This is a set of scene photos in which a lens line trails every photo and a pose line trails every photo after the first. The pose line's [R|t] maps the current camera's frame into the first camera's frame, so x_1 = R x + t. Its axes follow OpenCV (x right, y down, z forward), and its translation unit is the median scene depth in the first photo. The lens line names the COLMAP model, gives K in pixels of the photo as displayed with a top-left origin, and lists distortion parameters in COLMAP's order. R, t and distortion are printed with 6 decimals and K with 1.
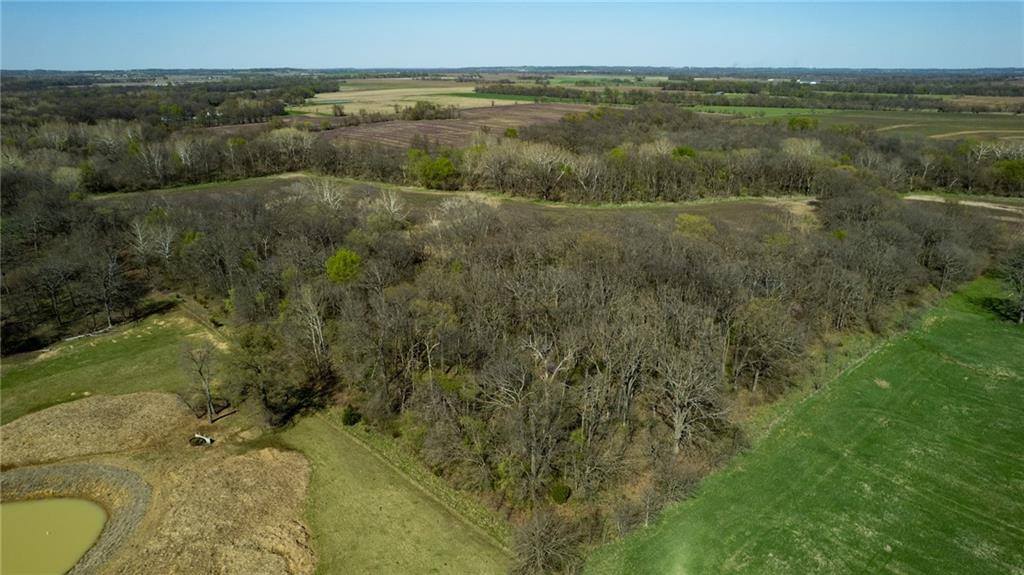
lens RADIAL K [[658.5, 0, 507.1], [0, 658.5, 286.7], [0, 0, 1]] dist [-0.079876, 0.069922]
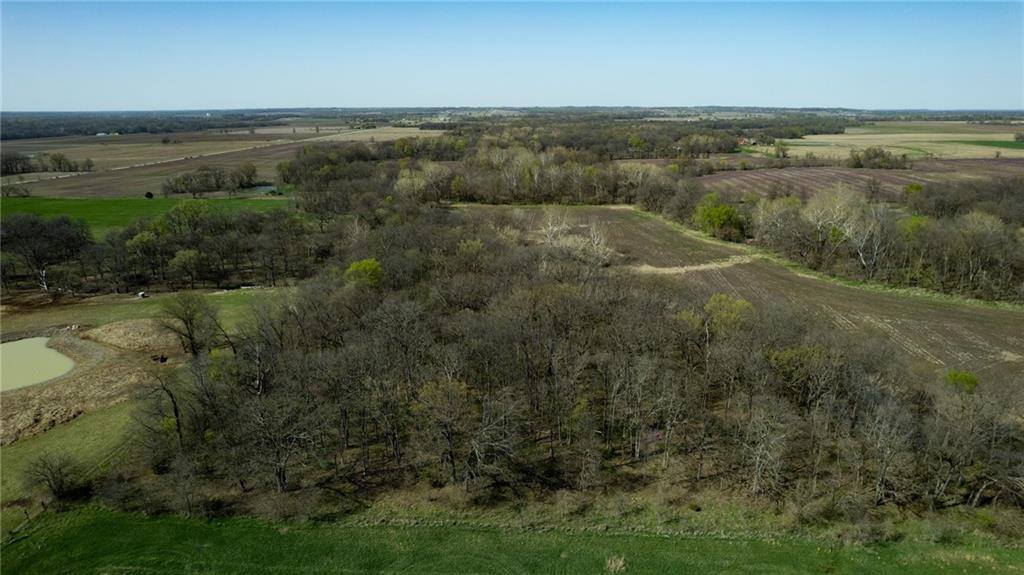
lens RADIAL K [[658.5, 0, 507.1], [0, 658.5, 286.7], [0, 0, 1]] dist [-0.079876, 0.069922]
pose [[0.702441, 0.189007, -0.686187, 0.147867], [-0.226495, 0.973338, 0.036241, -0.021443], [0.674742, 0.129961, 0.726522, 0.062842]]
